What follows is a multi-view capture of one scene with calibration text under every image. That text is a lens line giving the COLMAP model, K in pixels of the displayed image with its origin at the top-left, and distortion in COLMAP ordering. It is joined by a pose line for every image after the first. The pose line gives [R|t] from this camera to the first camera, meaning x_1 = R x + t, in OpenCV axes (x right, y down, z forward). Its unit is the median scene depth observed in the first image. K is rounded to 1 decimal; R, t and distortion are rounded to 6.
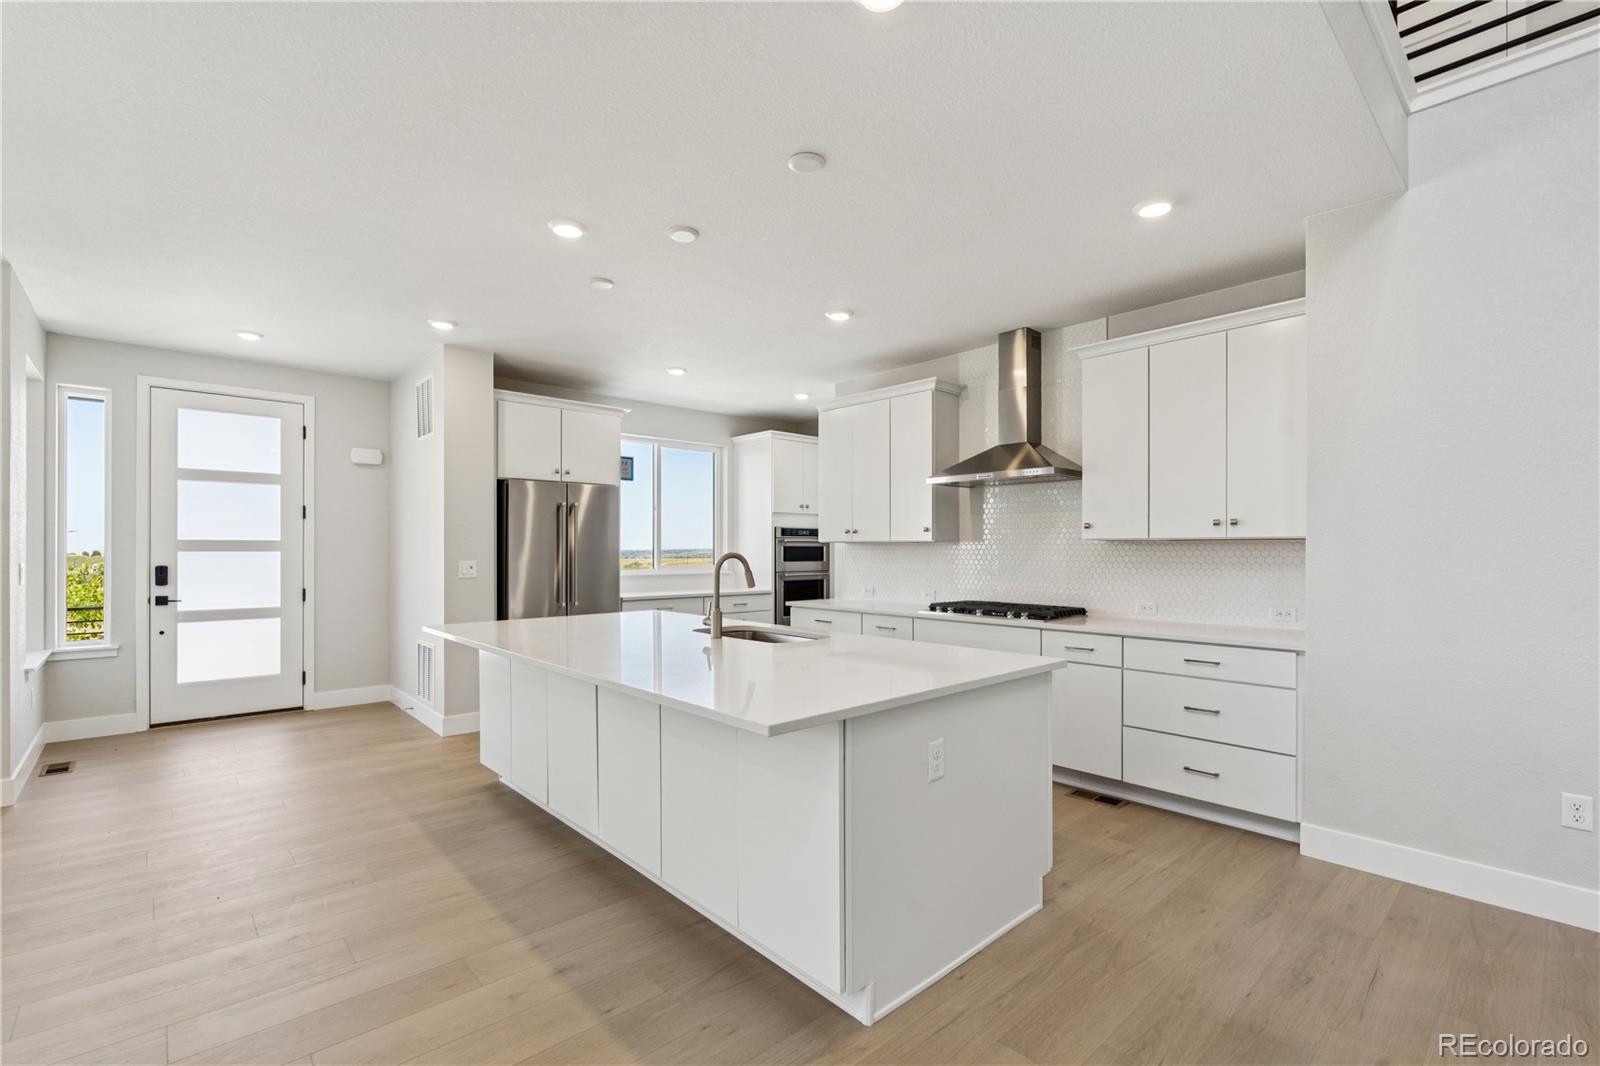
lens RADIAL K [[707.8, 0, 796.9], [0, 707.8, 549.1], [0, 0, 1]] dist [-0.000606, -0.000107]
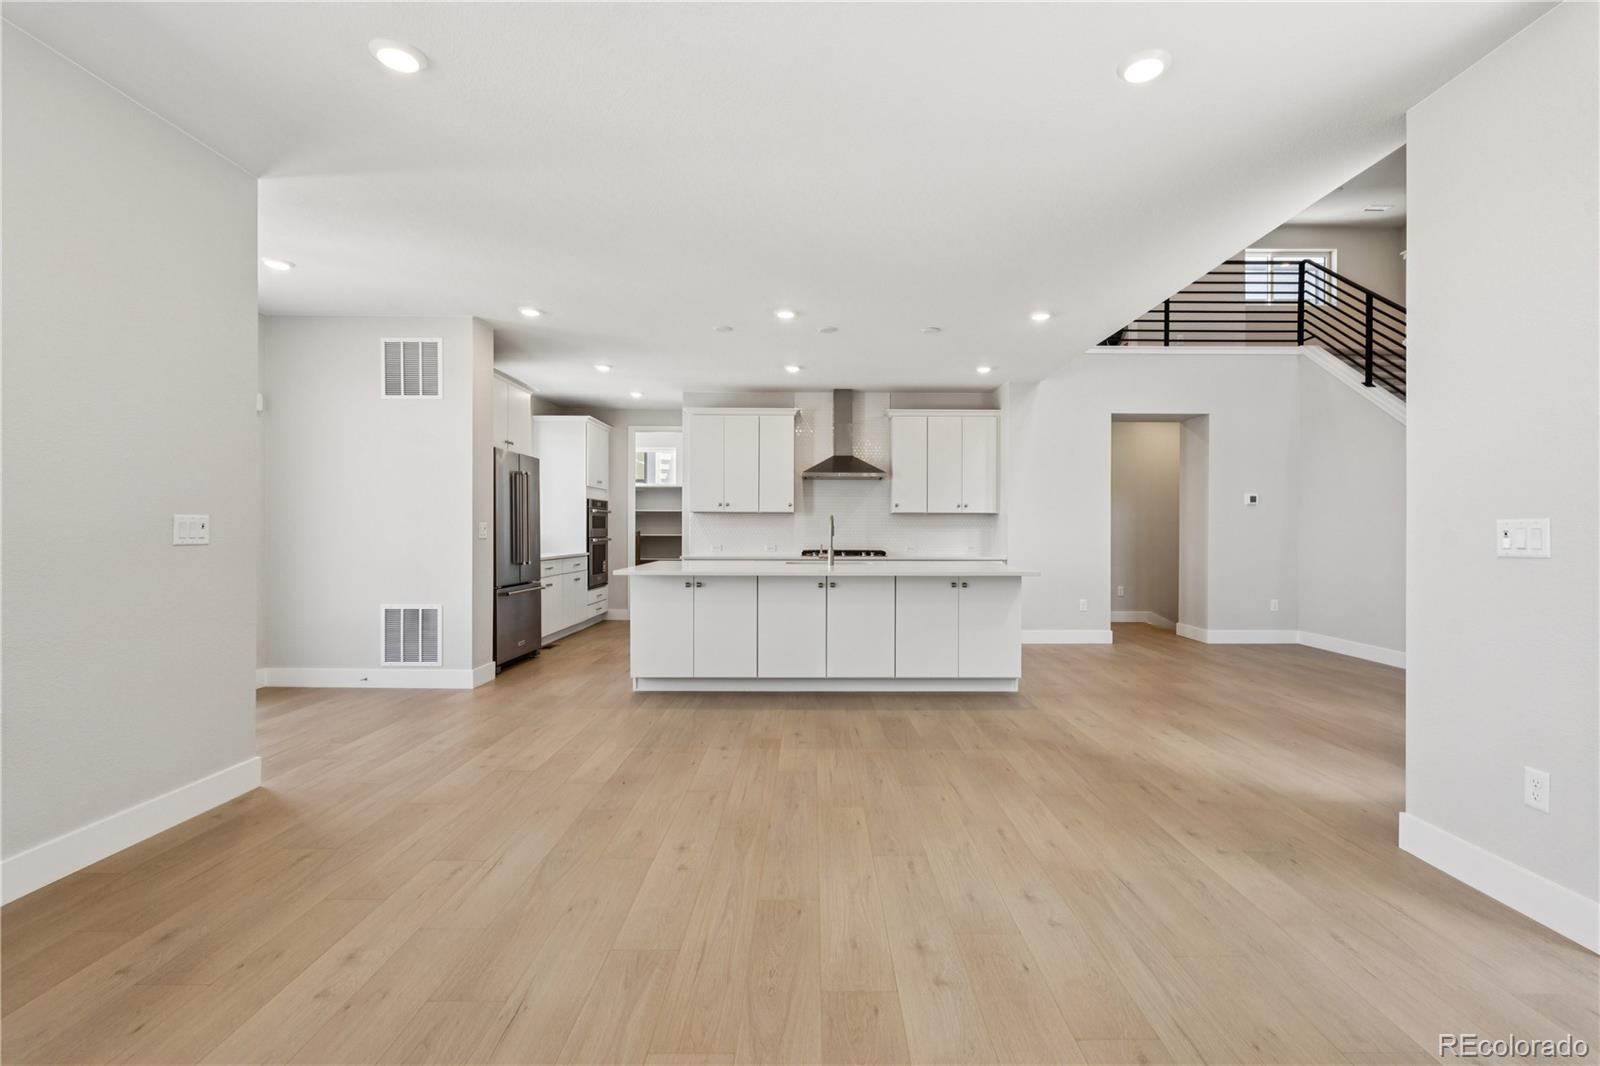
lens RADIAL K [[715.6, 0, 818.9], [0, 715.6, 533.1], [0, 0, 1]] dist [-0.002552, -0.000177]
pose [[0.667474, -0.001802, 0.744631, -0.928803], [-0.003657, 0.999977, 0.005698, 0.024558], [-0.744624, -0.006527, 0.667452, -0.093758]]
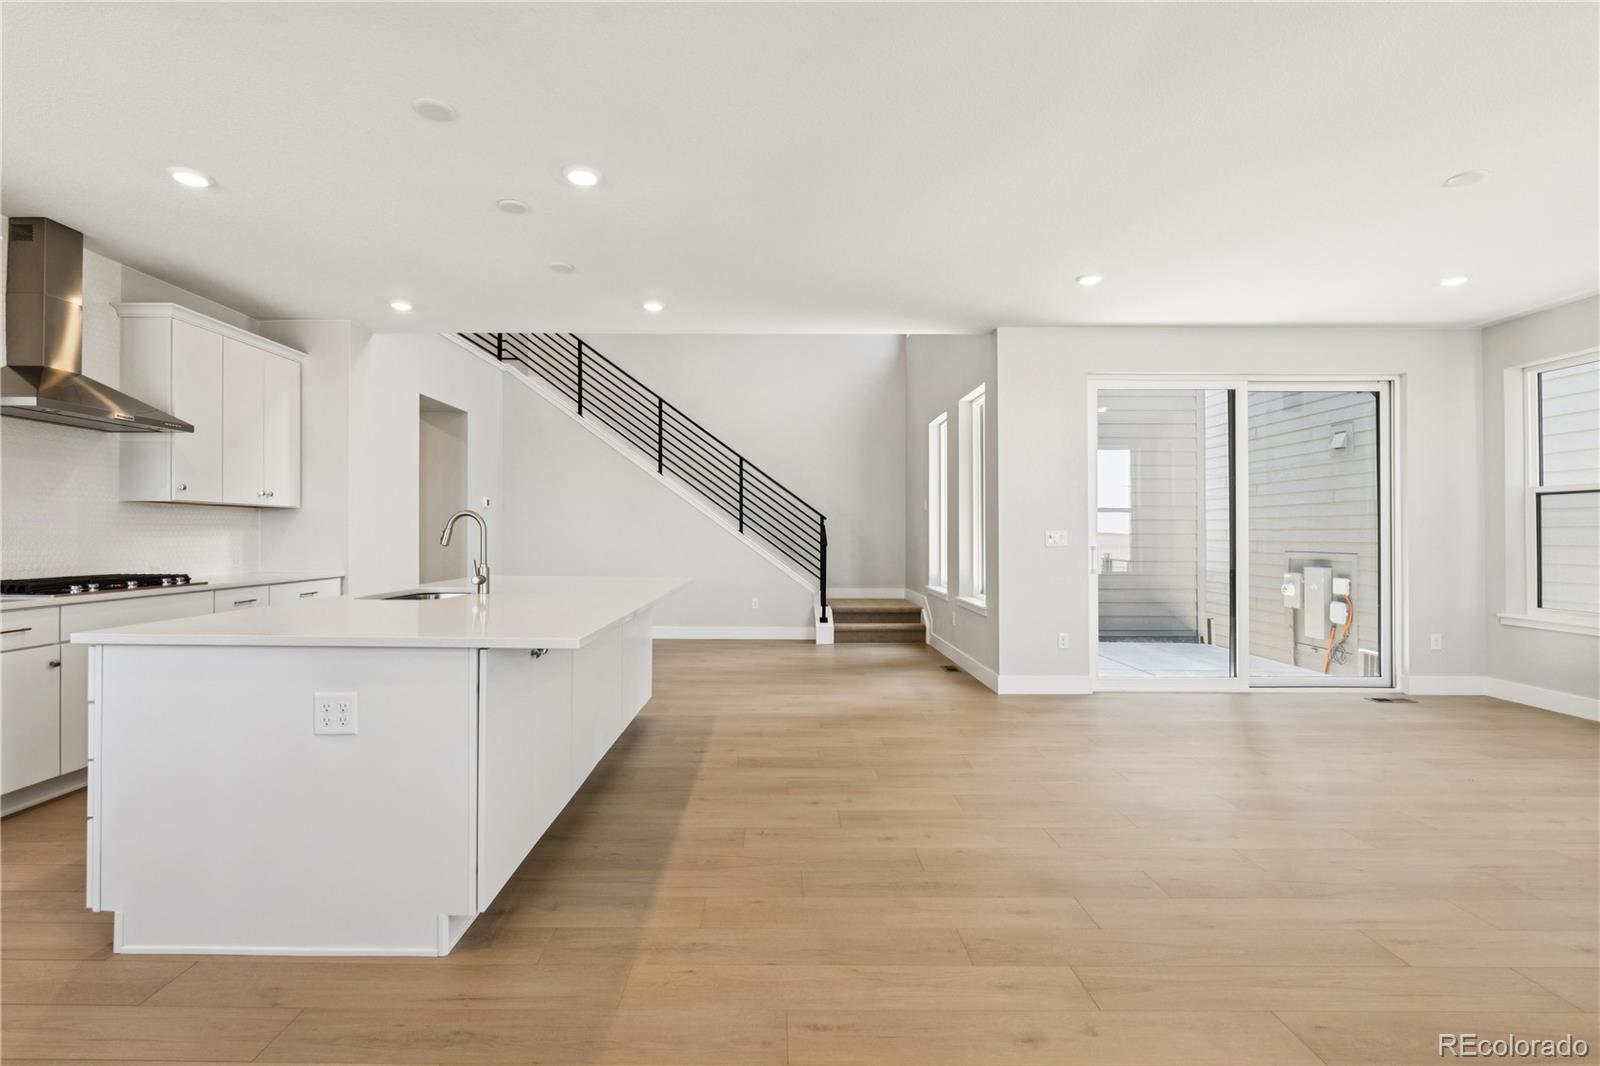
lens RADIAL K [[755.3, 0, 771.2], [0, 755.3, 536.3], [0, 0, 1]] dist [-0.004624, -0.000743]
pose [[-0.735626, -0.005841, 0.677362, -0.755927], [-0.004724, 0.999983, 0.003493, 0.023025], [-0.677371, -0.000631, -0.735641, 0.988315]]
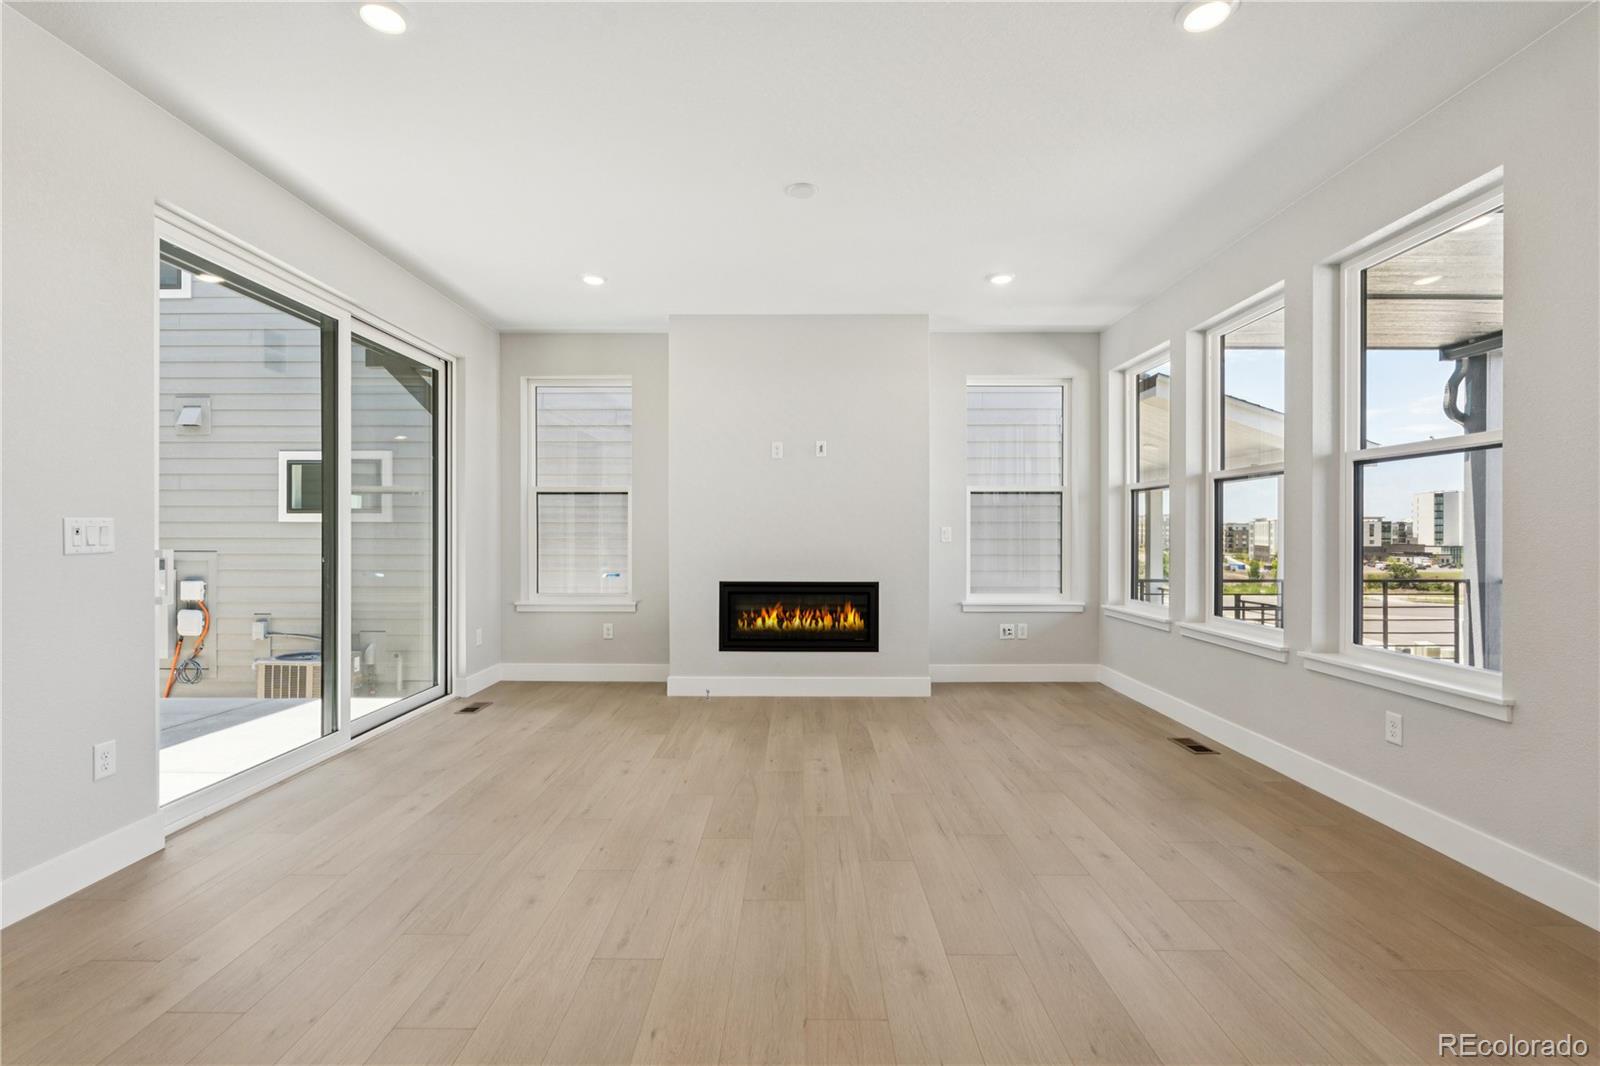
lens RADIAL K [[702.0, 0, 794.2], [0, 702.0, 533.8], [0, 0, 1]] dist [-0.003418, -0.000307]
pose [[-0.679783, -0.001257, -0.733412, -0.286251], [-0.001727, 0.999999, -0.000113, 0.026961], [0.733411, 0.001190, -0.679784, 0.533684]]
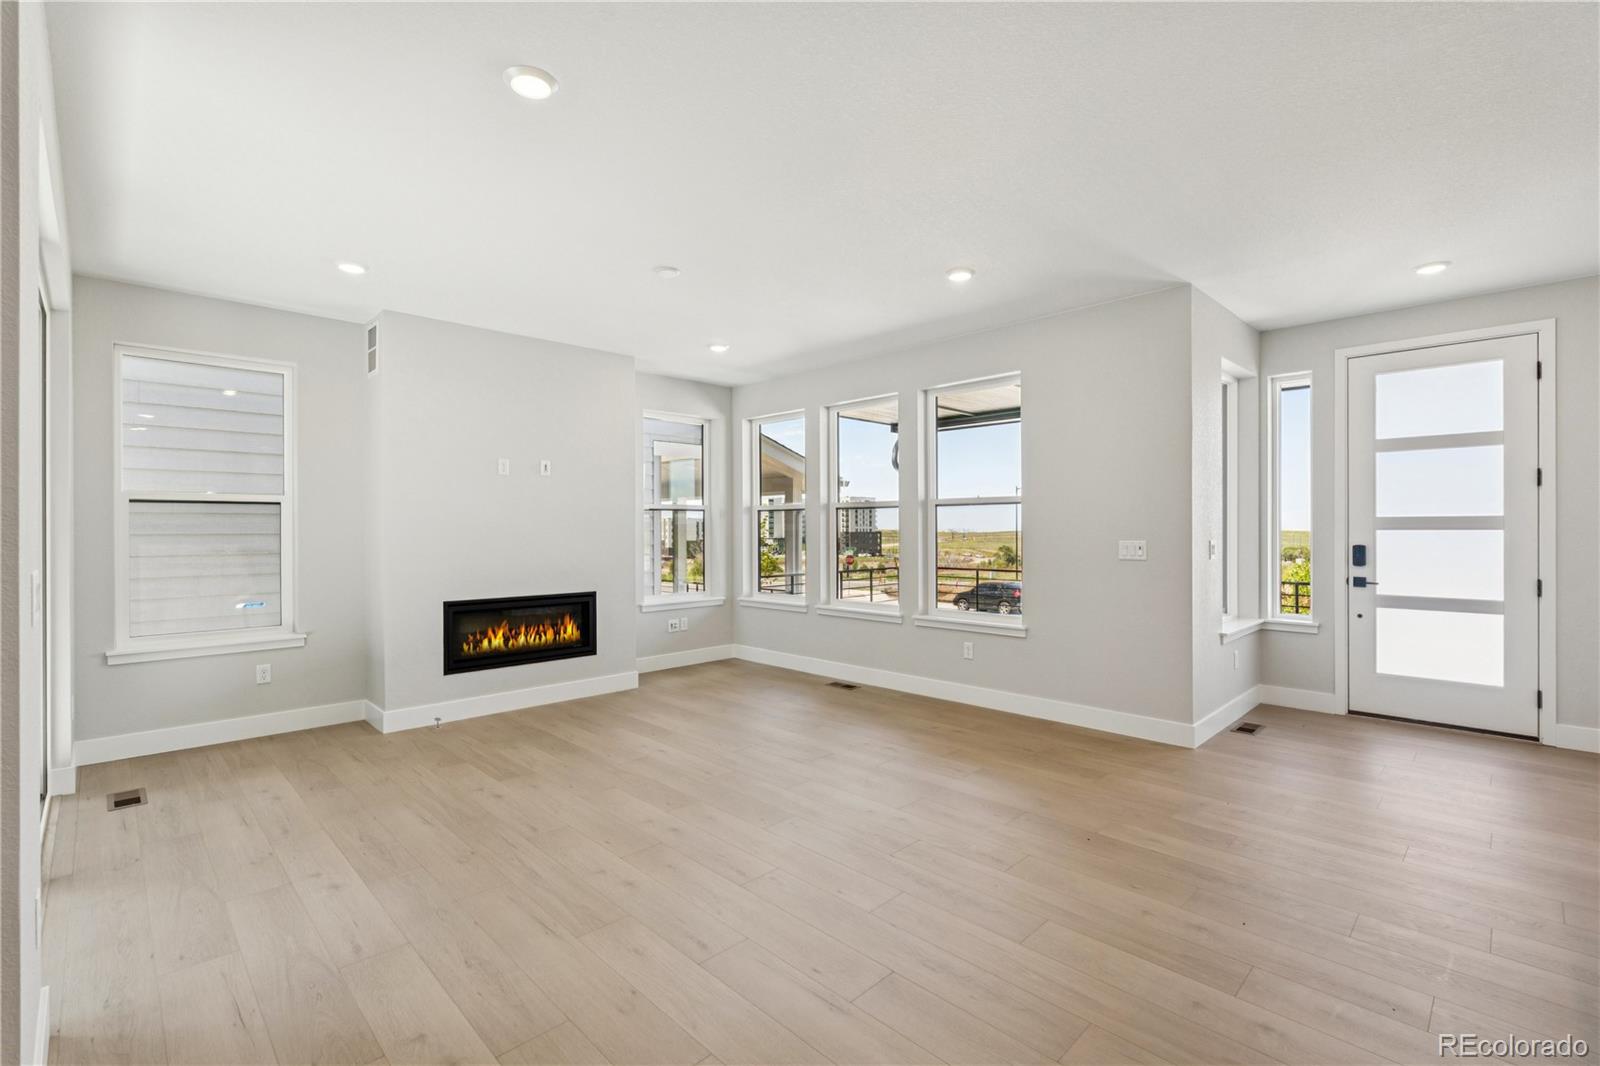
lens RADIAL K [[712.0, 0, 794.1], [0, 712.0, 529.9], [0, 0, 1]] dist [-0.001042, -0.000697]
pose [[0.032246, 0.000004, -0.999480, 0.028444], [0.004348, 0.999991, 0.000145, -0.000232], [0.999470, -0.004350, 0.032246, 0.215488]]
